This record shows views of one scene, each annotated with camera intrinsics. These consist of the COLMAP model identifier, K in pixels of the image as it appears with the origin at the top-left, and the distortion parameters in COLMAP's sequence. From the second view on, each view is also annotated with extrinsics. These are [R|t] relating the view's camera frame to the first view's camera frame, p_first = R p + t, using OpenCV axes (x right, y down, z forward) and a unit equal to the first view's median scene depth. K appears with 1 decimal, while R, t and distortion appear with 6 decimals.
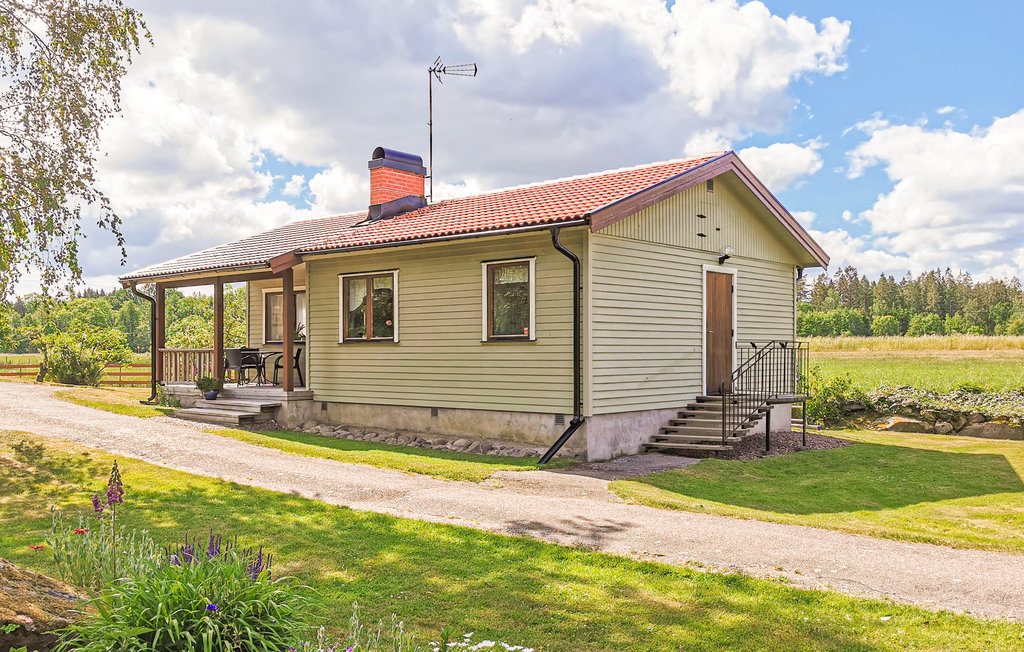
lens RADIAL K [[811.0, 0, 512.0], [0, 811.0, 326.0], [0, 0, 1]] dist [0.003177, 0.000645]
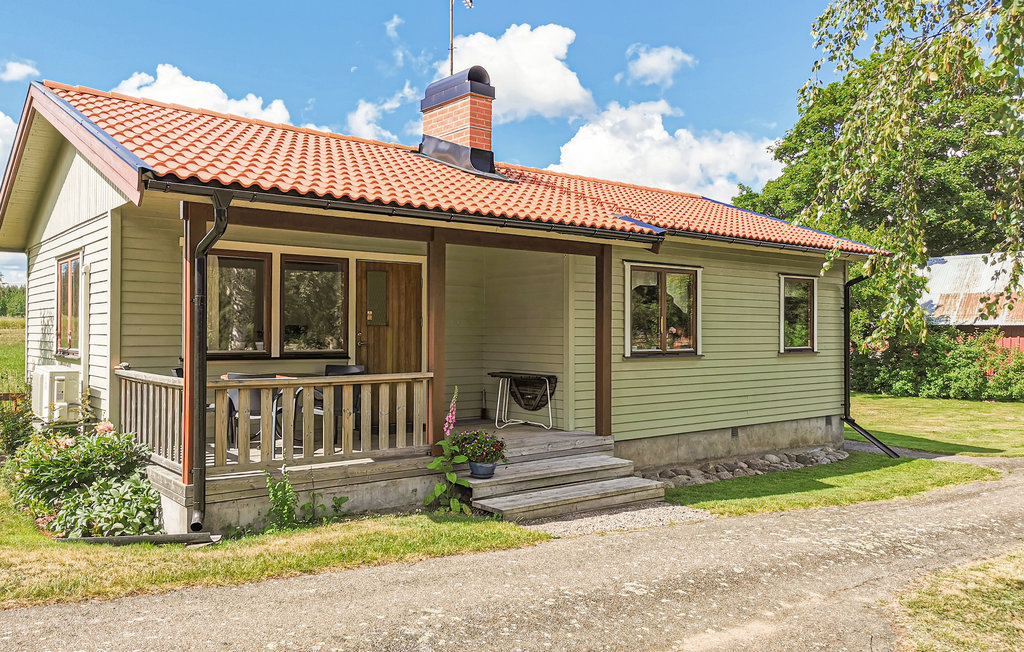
lens RADIAL K [[811.0, 0, 512.0], [0, 811.0, 326.0], [0, 0, 1]] dist [0.003177, 0.000645]
pose [[0.241571, 0.016821, 0.970237, -1.028474], [-0.022769, 0.999673, -0.011663, 0.004325], [-0.970116, -0.019274, 0.241875, 1.020073]]
